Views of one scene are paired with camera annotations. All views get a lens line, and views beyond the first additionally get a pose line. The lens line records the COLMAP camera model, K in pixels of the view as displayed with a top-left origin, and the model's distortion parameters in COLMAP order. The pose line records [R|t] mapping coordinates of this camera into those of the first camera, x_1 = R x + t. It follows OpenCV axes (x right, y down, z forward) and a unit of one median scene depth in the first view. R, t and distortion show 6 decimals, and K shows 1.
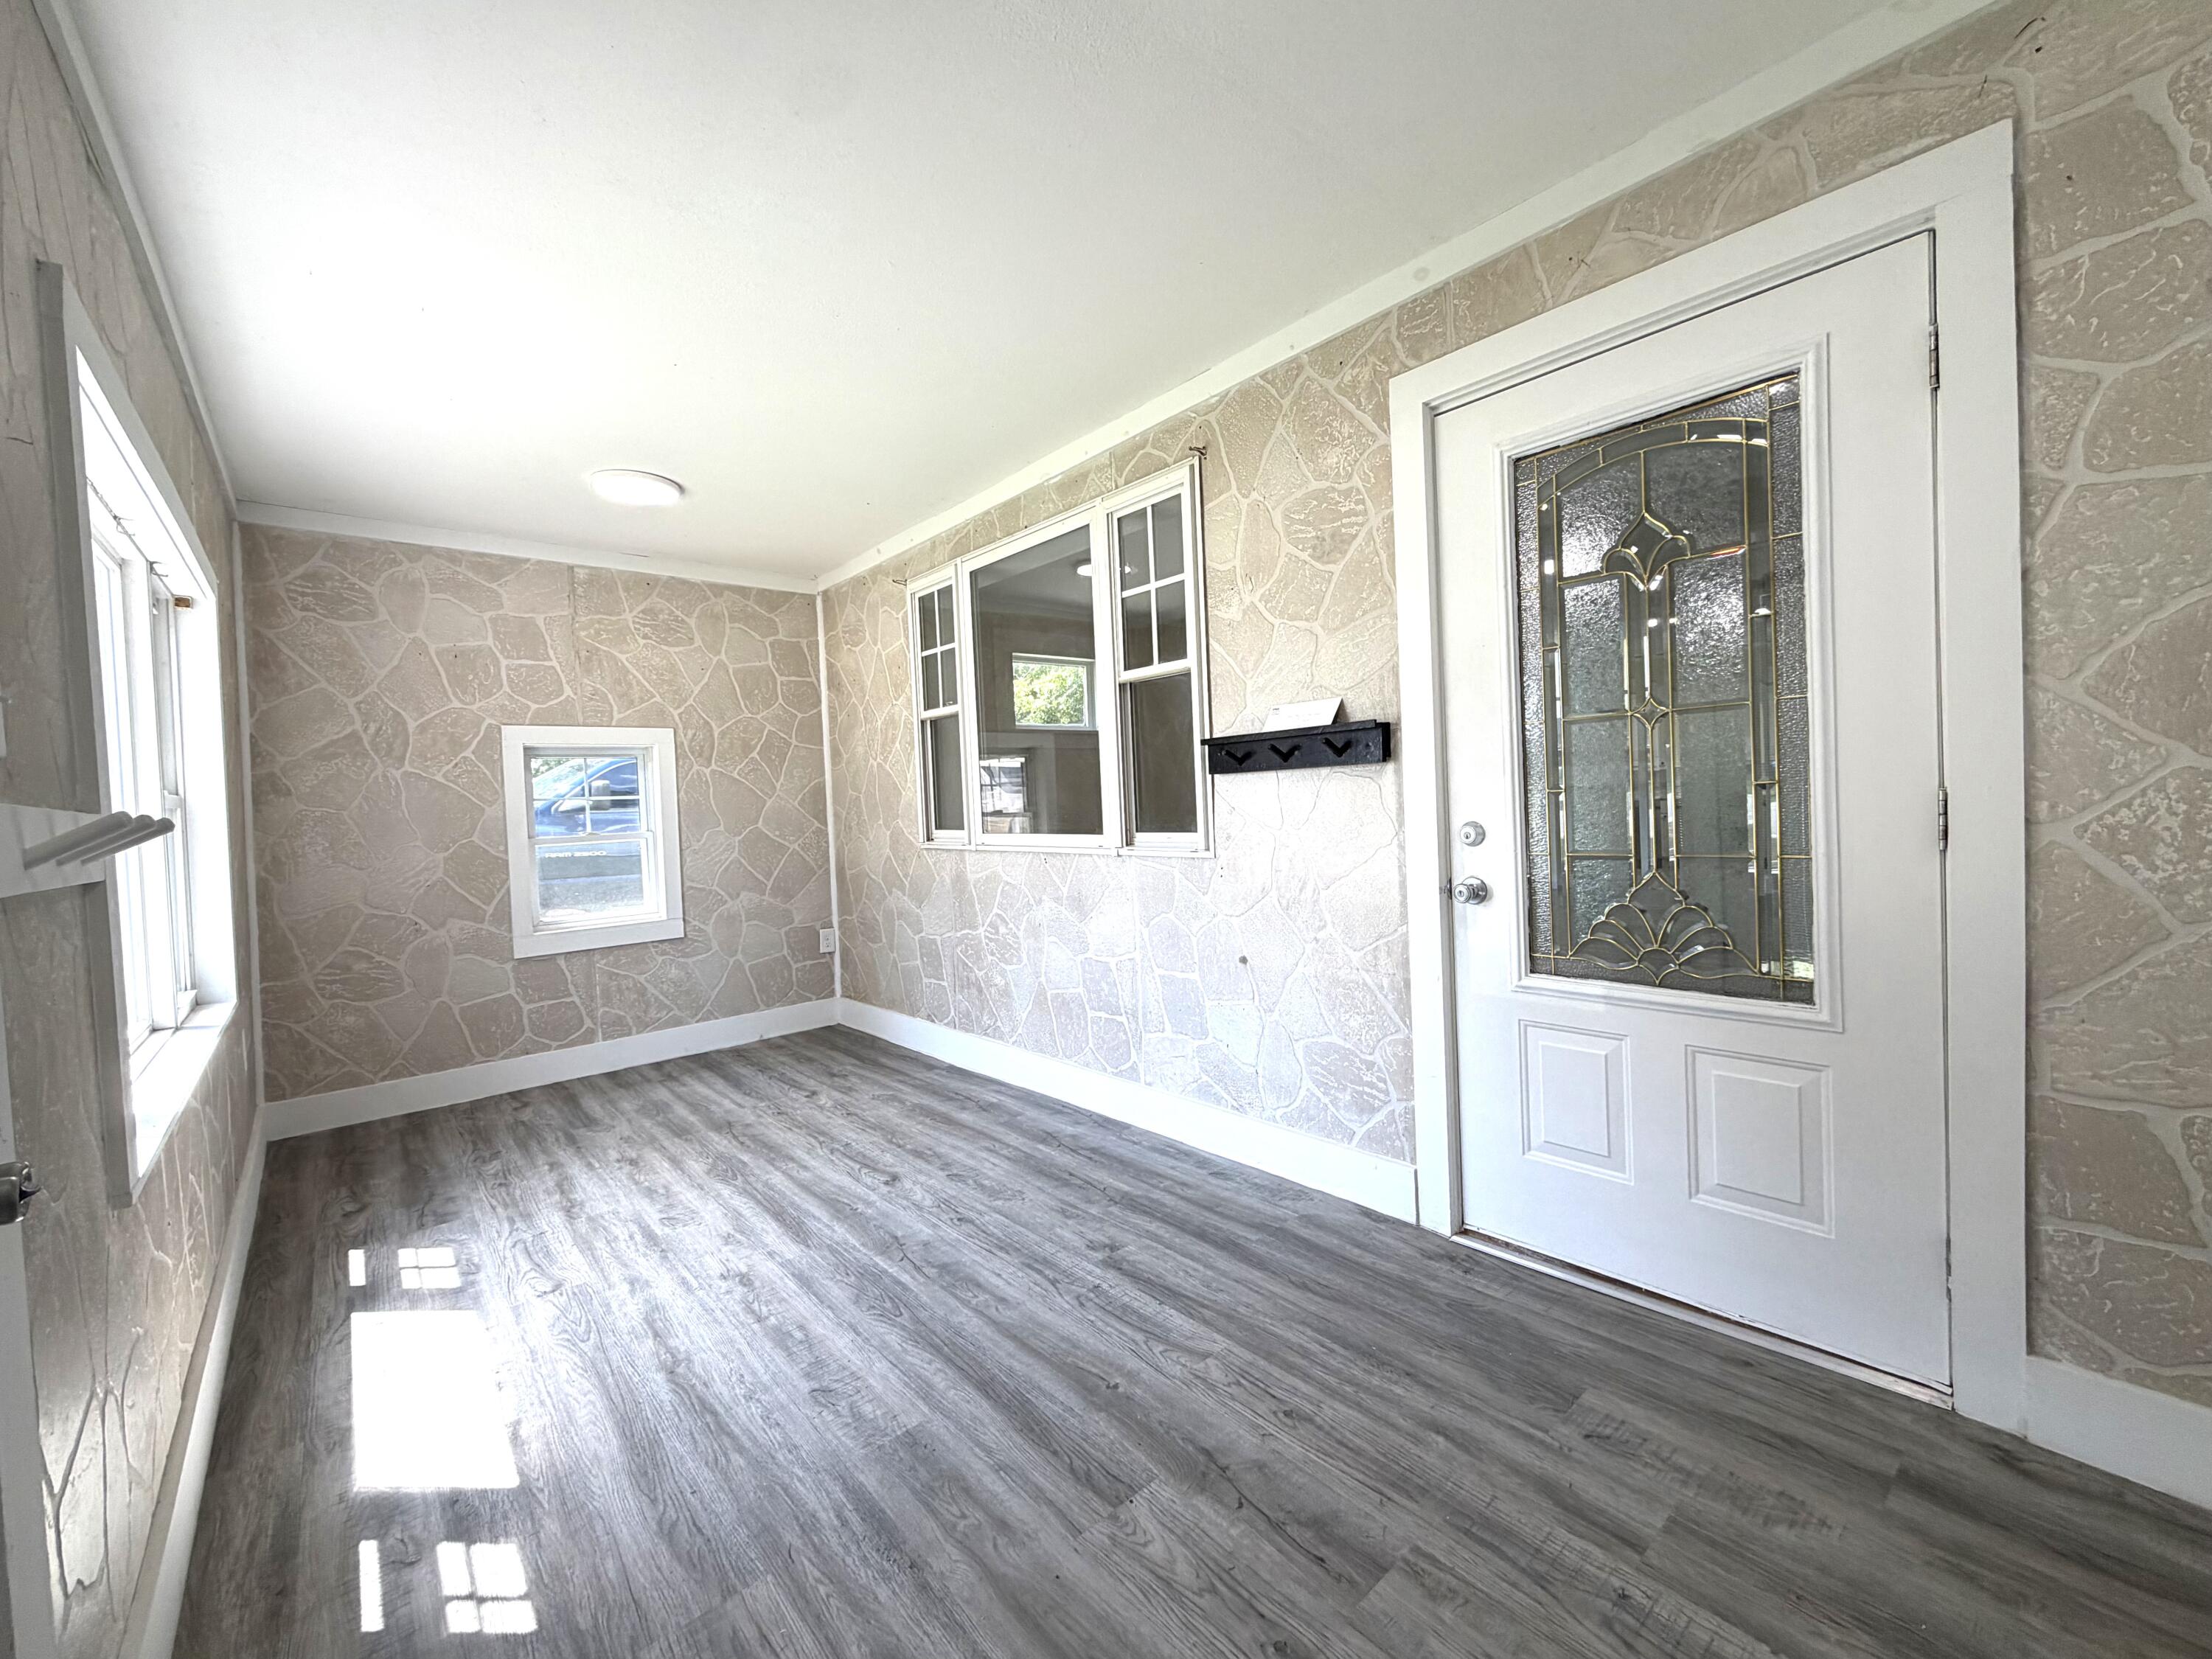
lens RADIAL K [[884.0, 0, 1108.2], [0, 884.0, 821.3], [0, 0, 1]] dist [-0.001058, -0.000001]
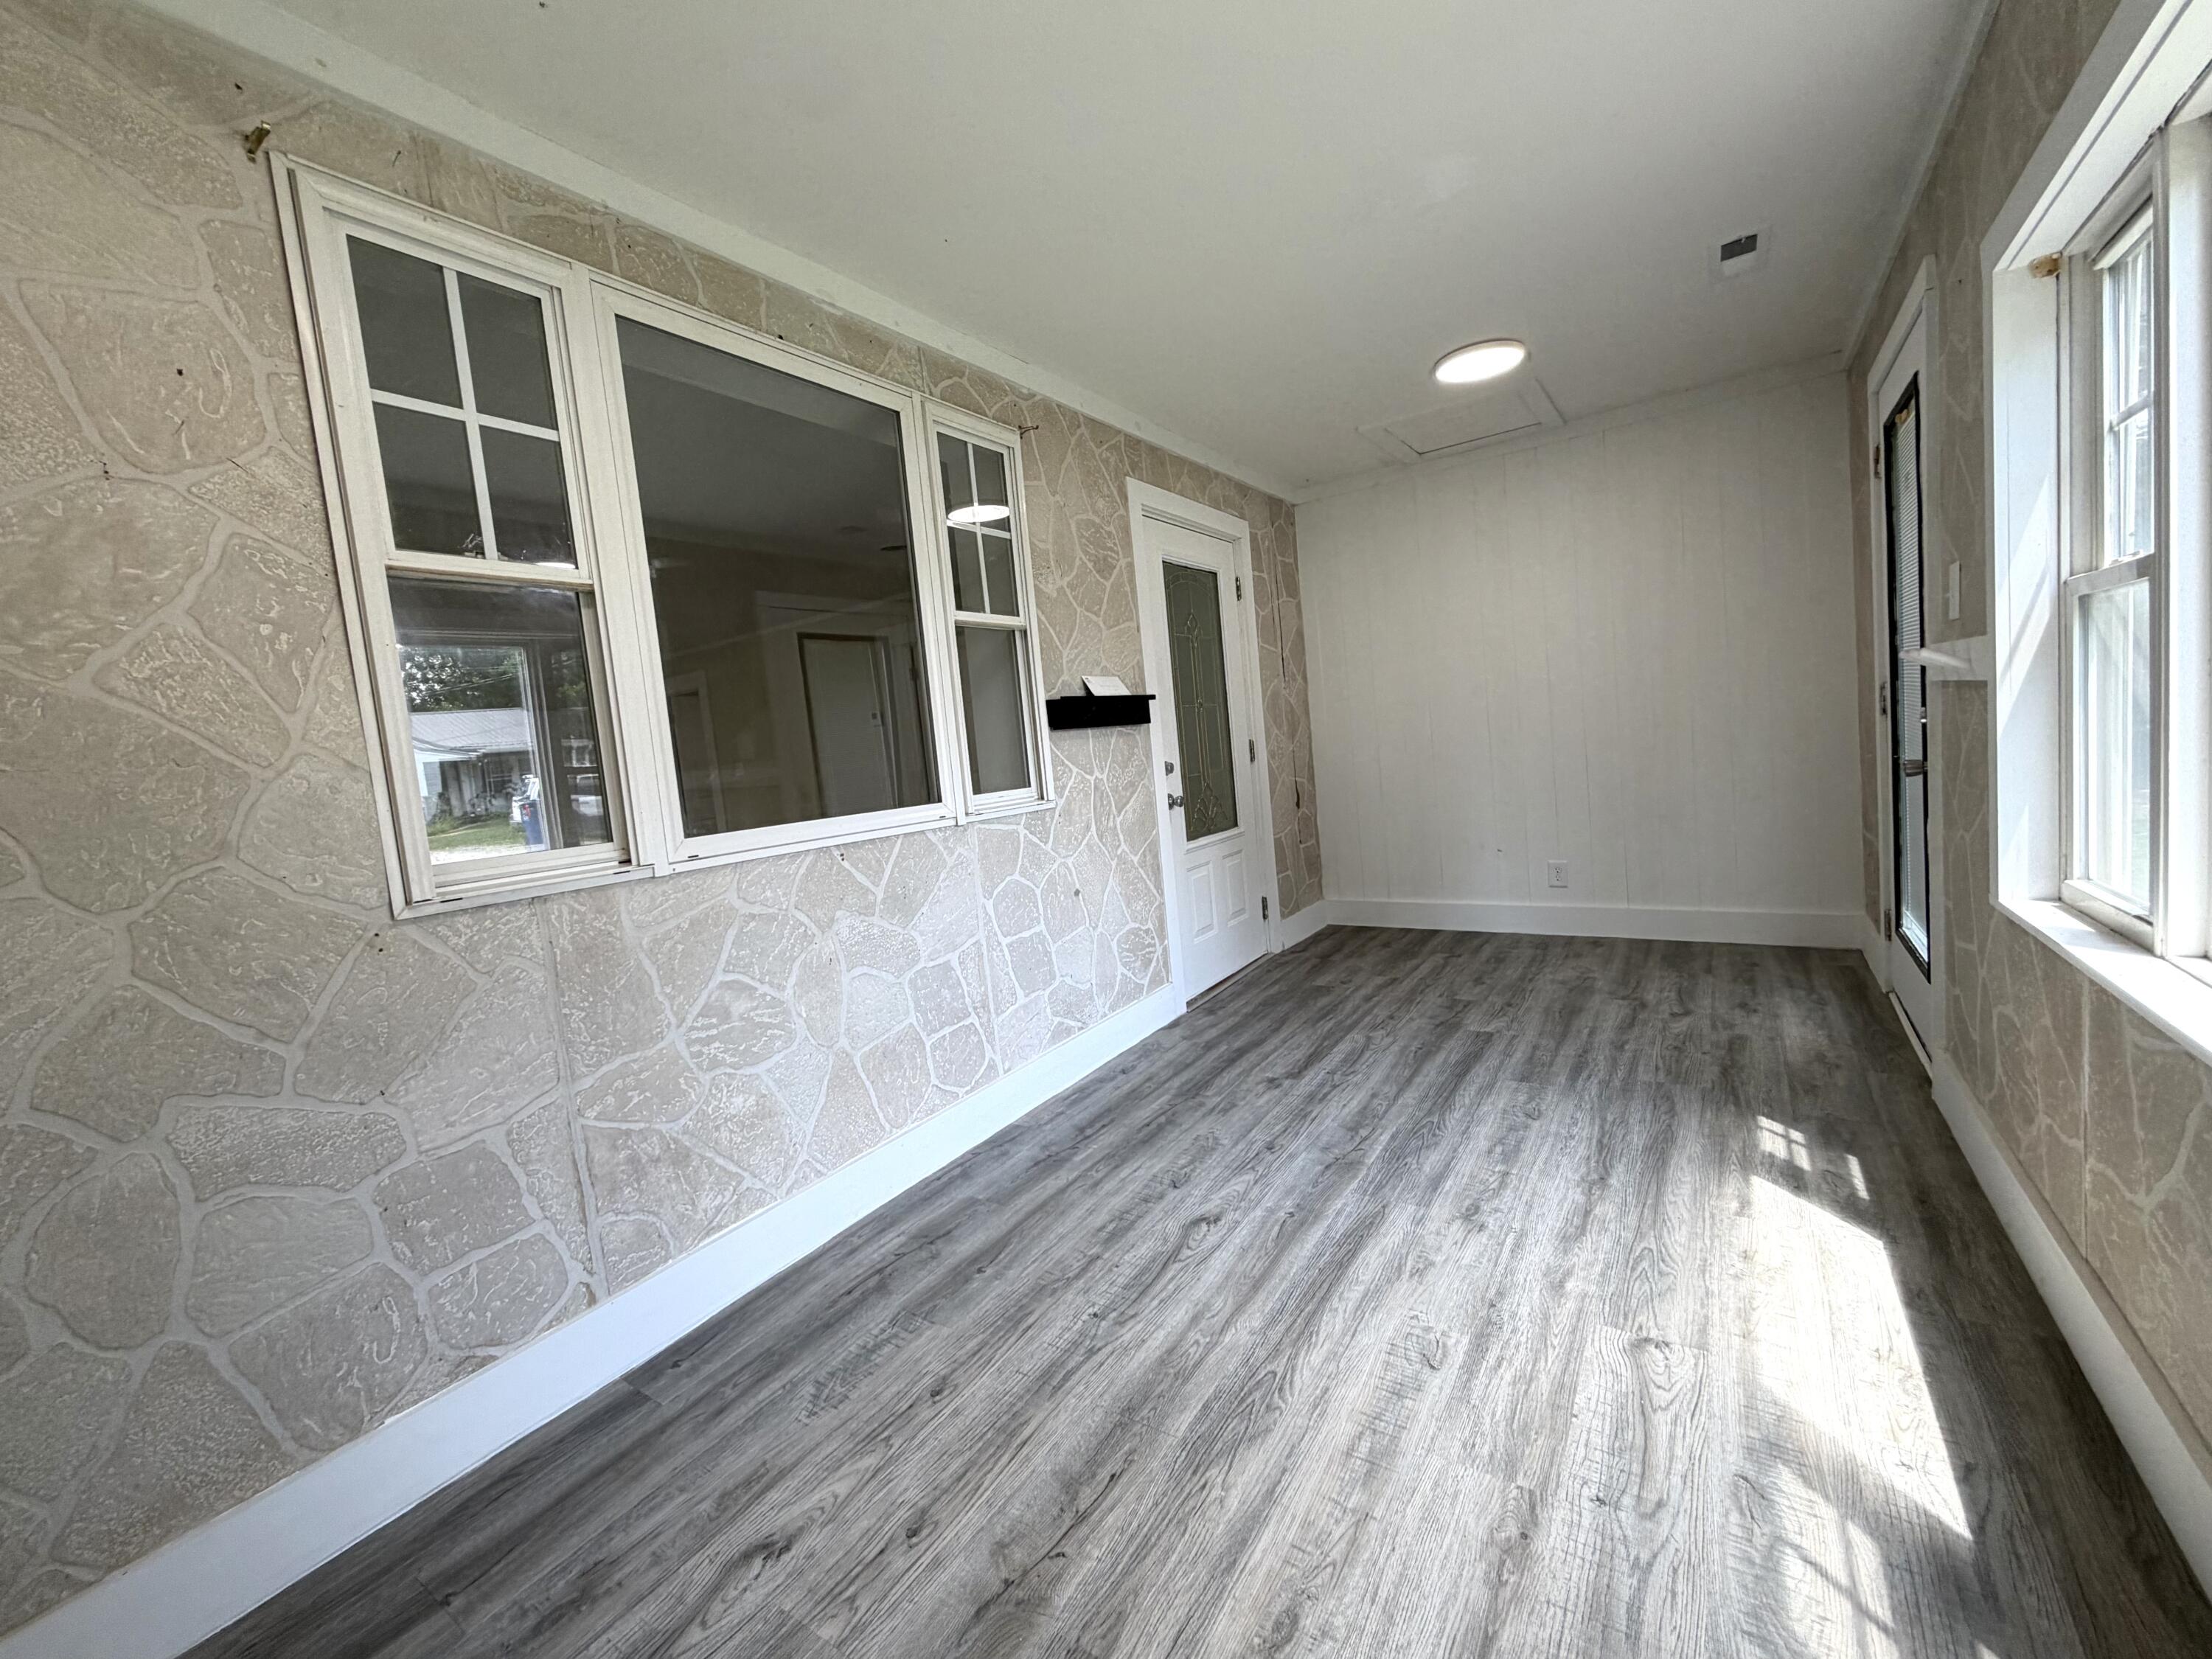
lens RADIAL K [[884.0, 0, 1104.0], [0, 884.0, 822.5], [0, 0, 1]] dist [-0.001058, -0.000001]
pose [[-0.240703, -0.012501, 0.970518, -1.098589], [0.132541, 0.990127, 0.045625, 0.021324], [-0.961507, 0.139615, -0.236670, 1.390409]]
